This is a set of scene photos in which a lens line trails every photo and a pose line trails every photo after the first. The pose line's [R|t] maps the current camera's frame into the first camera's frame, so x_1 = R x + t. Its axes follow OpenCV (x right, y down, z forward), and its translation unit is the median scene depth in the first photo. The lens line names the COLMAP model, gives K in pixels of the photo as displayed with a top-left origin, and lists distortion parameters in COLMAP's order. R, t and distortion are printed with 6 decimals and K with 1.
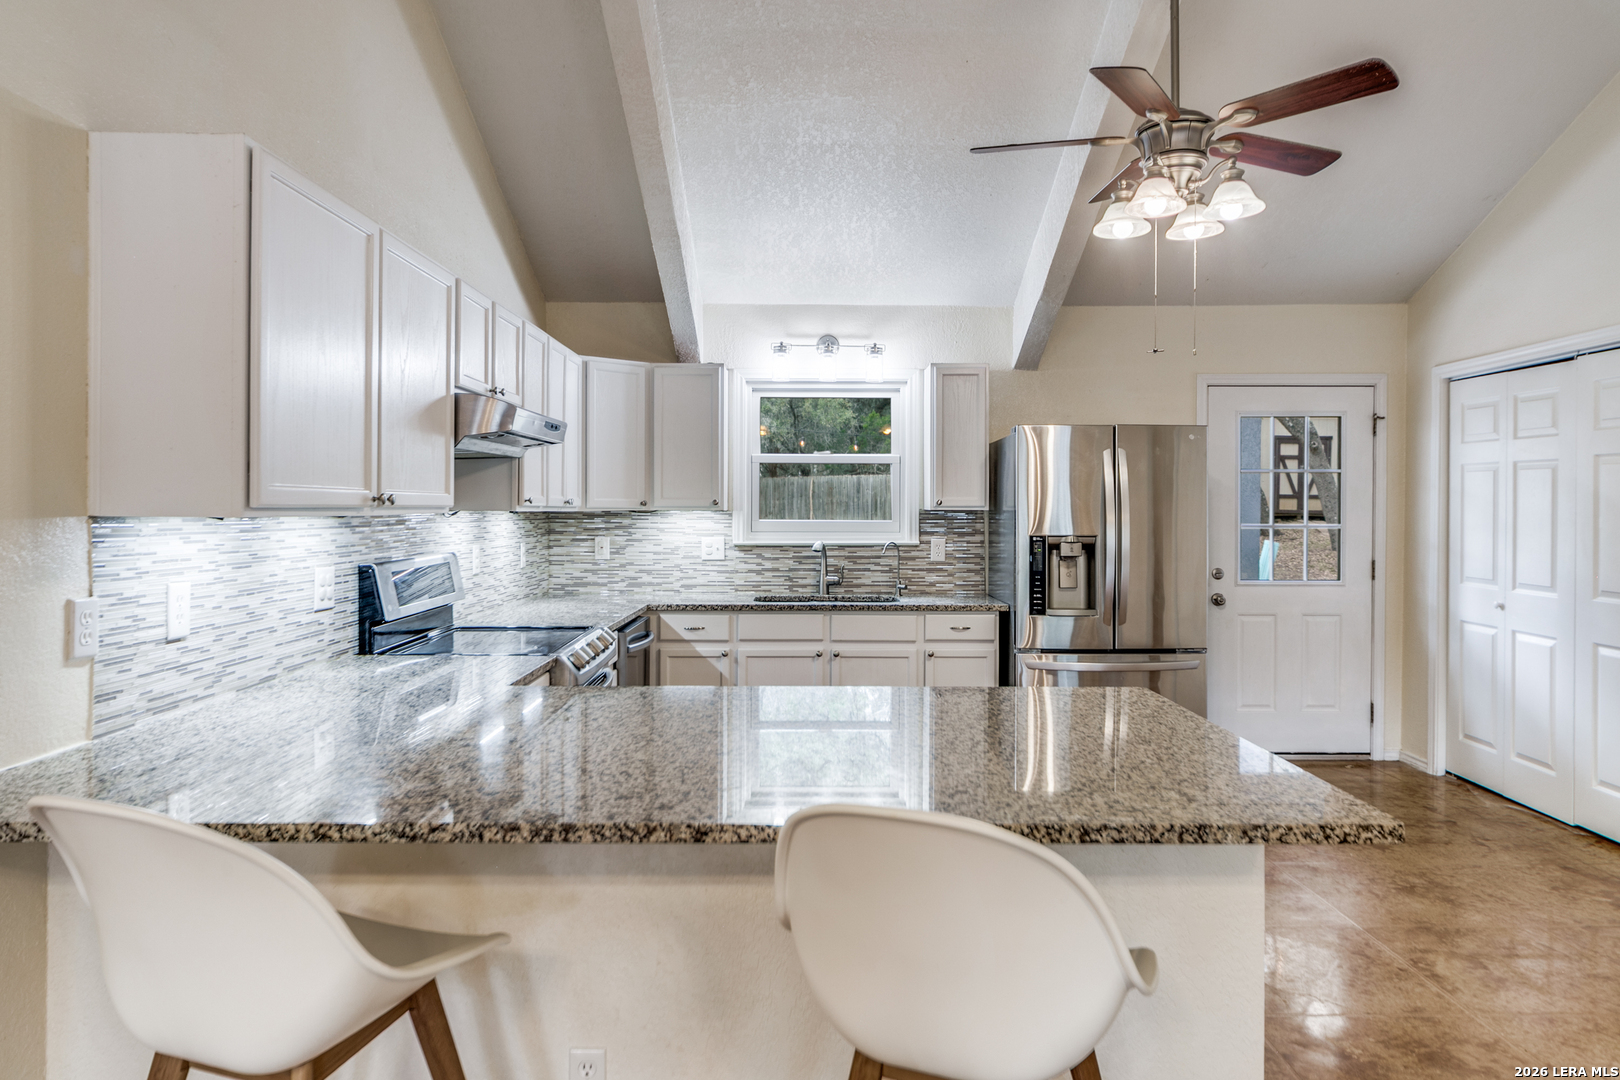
lens RADIAL K [[1049.2, 0, 805.2], [0, 1049.2, 510.6], [0, 0, 1]] dist [-0.003367, -0.000337]
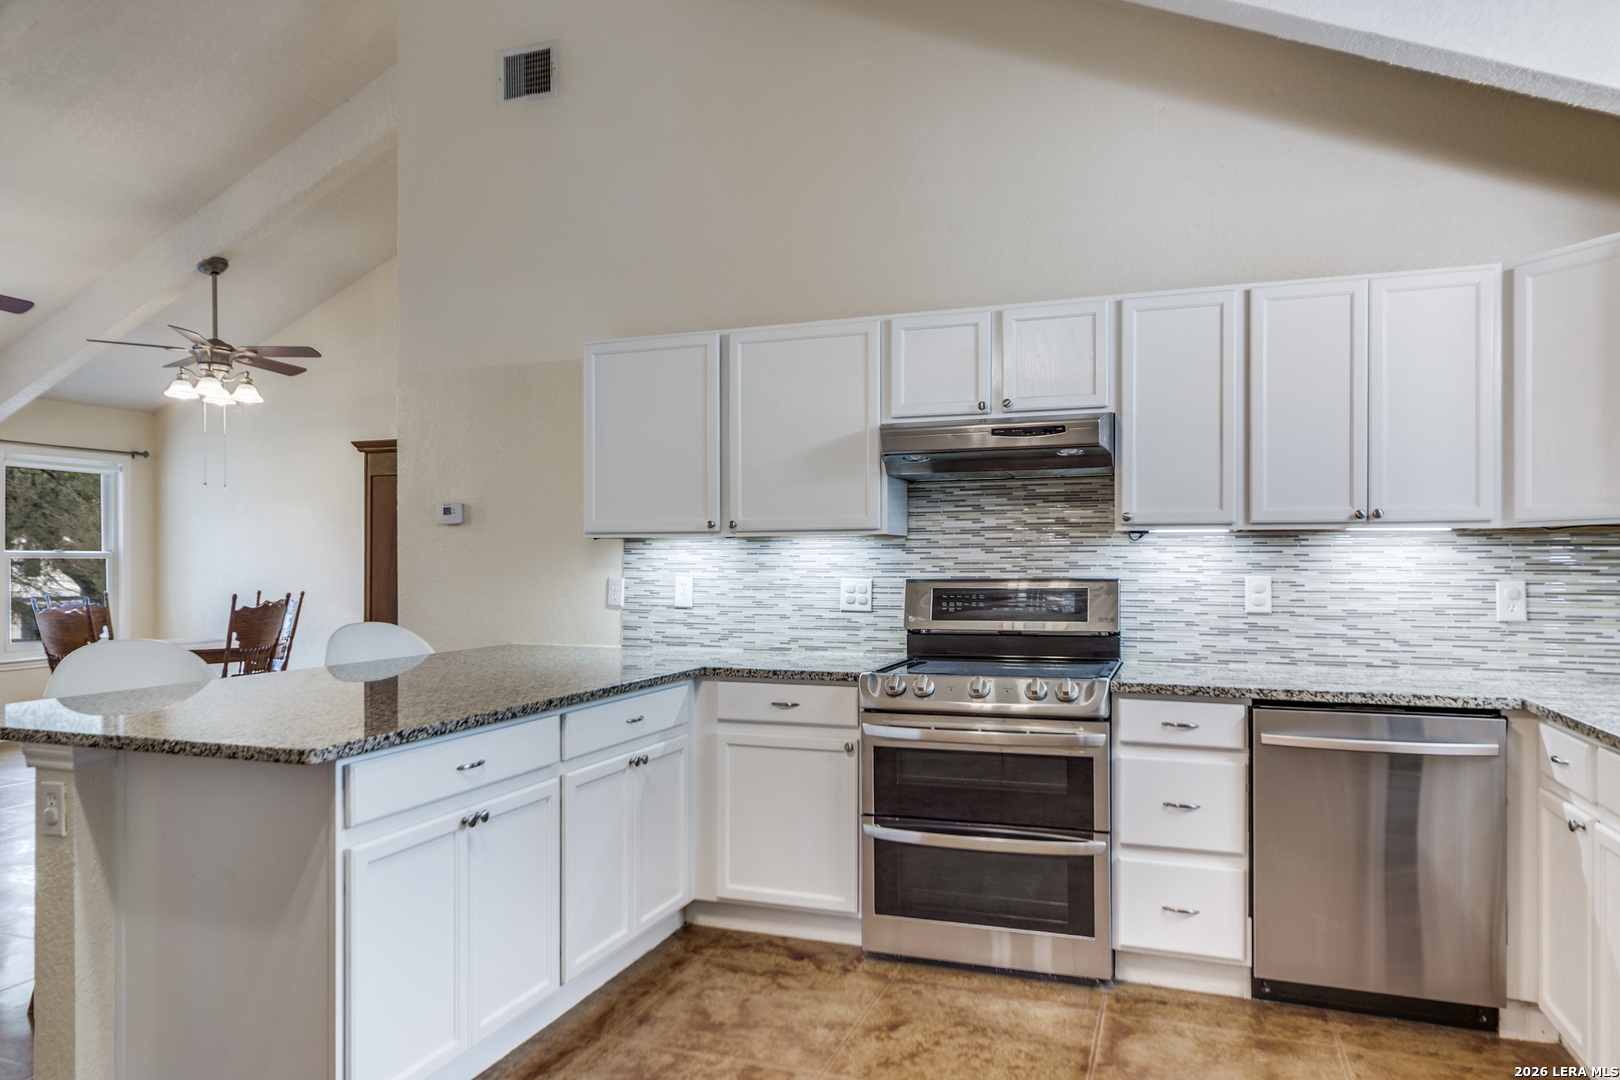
lens RADIAL K [[1049.2, 0, 805.2], [0, 1049.2, 510.6], [0, 0, 1]] dist [-0.003367, -0.000337]
pose [[-0.336055, -0.052486, -0.940379, 0.734471], [-0.003974, 0.998516, -0.054311, 0.037982], [0.941834, -0.014514, -0.335765, 1.282782]]
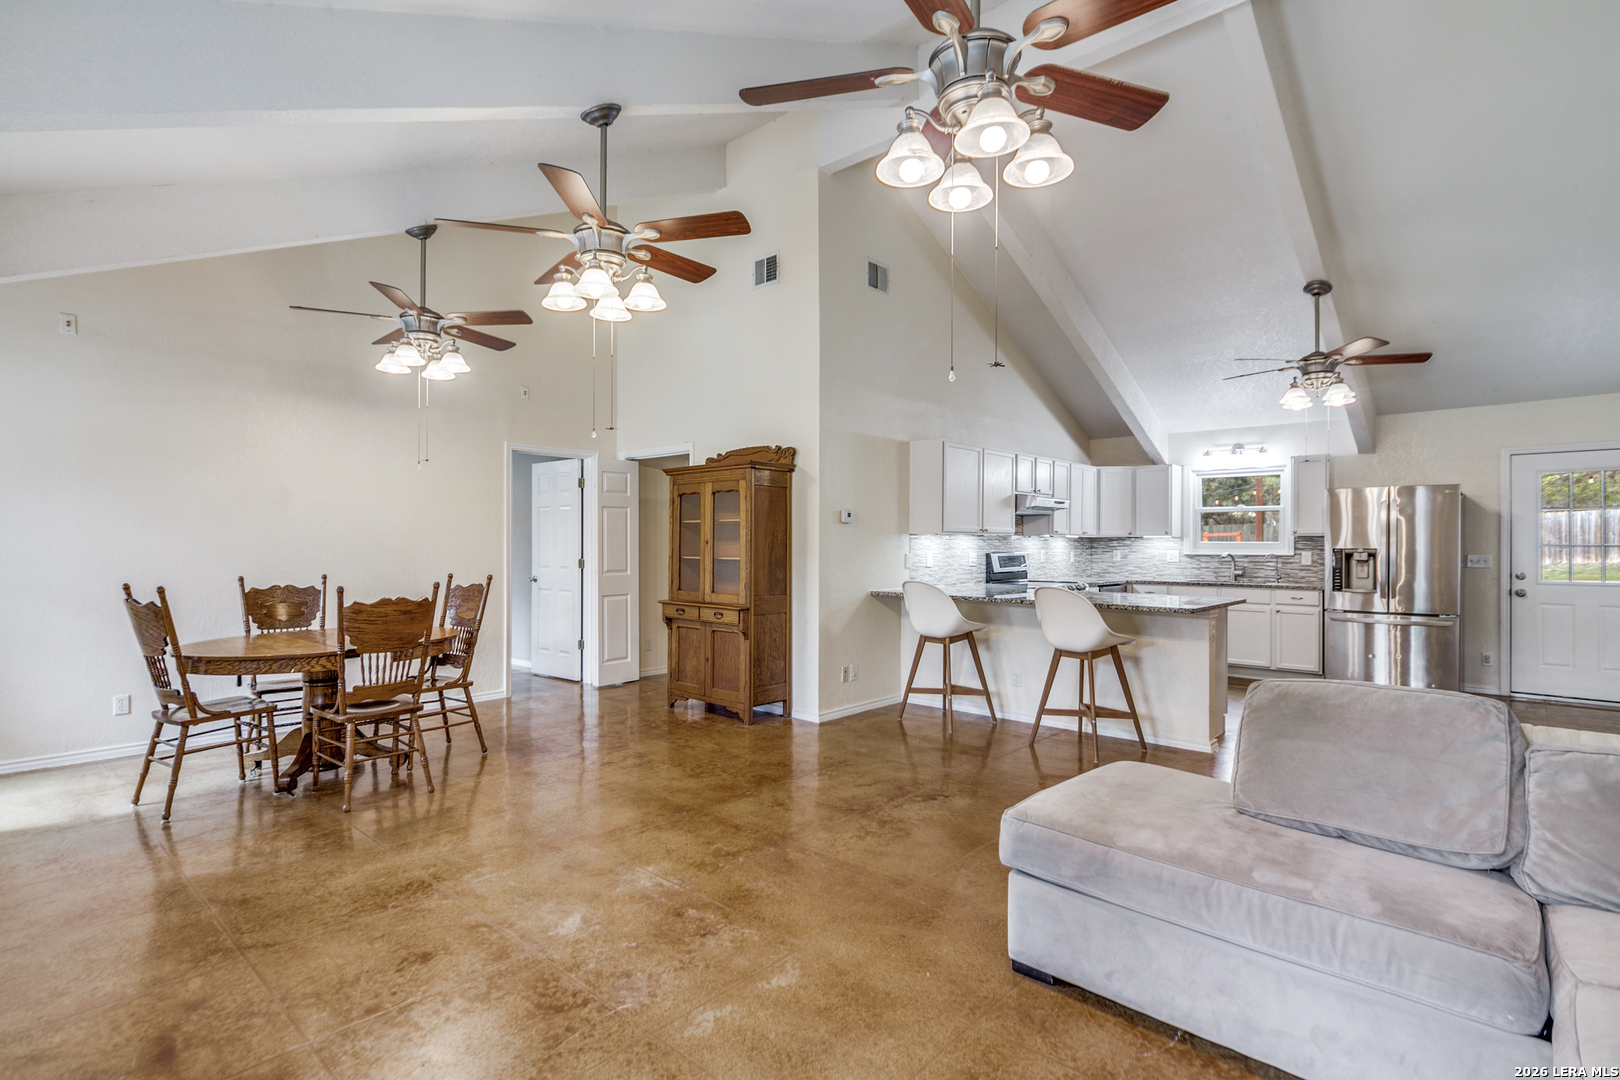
lens RADIAL K [[764.3, 0, 810.0], [0, 764.3, 540.0], [0, 0, 1]] dist [-0.002290, 0.000210]
pose [[0.741840, -0.002976, -0.670570, 0.654512], [-0.003364, 0.999961, -0.008159, 0.034353], [0.670569, 0.008309, 0.741801, -0.937775]]
